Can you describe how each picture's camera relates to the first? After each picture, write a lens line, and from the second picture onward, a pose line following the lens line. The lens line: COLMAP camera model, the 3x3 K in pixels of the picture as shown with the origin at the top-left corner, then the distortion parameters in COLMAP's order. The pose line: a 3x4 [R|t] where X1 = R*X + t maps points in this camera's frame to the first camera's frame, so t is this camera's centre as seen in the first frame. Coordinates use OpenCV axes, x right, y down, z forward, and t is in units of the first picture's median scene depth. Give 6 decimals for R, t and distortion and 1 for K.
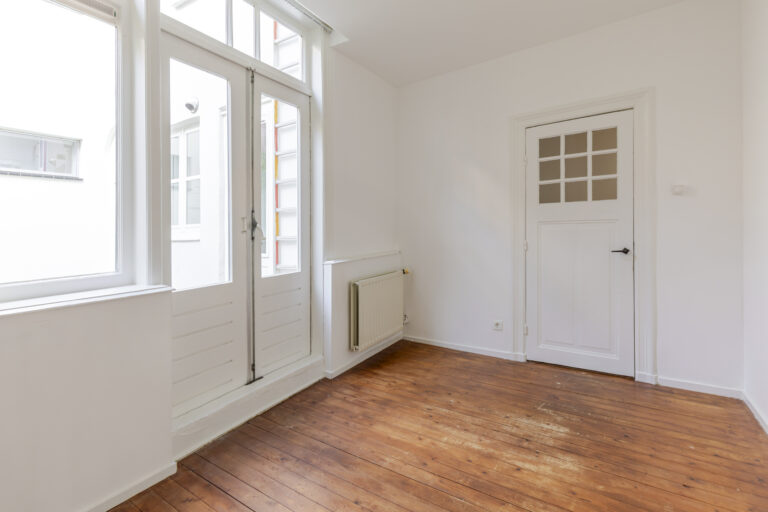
lens RADIAL K [[360.5, 0, 383.0], [0, 360.5, 244.8], [0, 0, 1]] dist [0.006893, -0.000599]
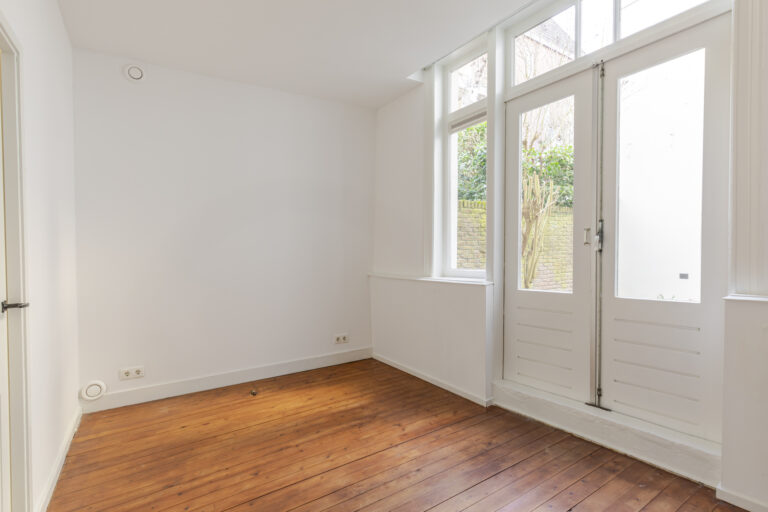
lens RADIAL K [[360.5, 0, 383.8], [0, 360.5, 248.9], [0, 0, 1]] dist [0.006893, -0.000599]
pose [[-0.382594, 0.029406, -0.923448, 0.695456], [0.000650, 0.999502, 0.031559, -0.053061], [0.923916, 0.011474, -0.382423, 0.862086]]
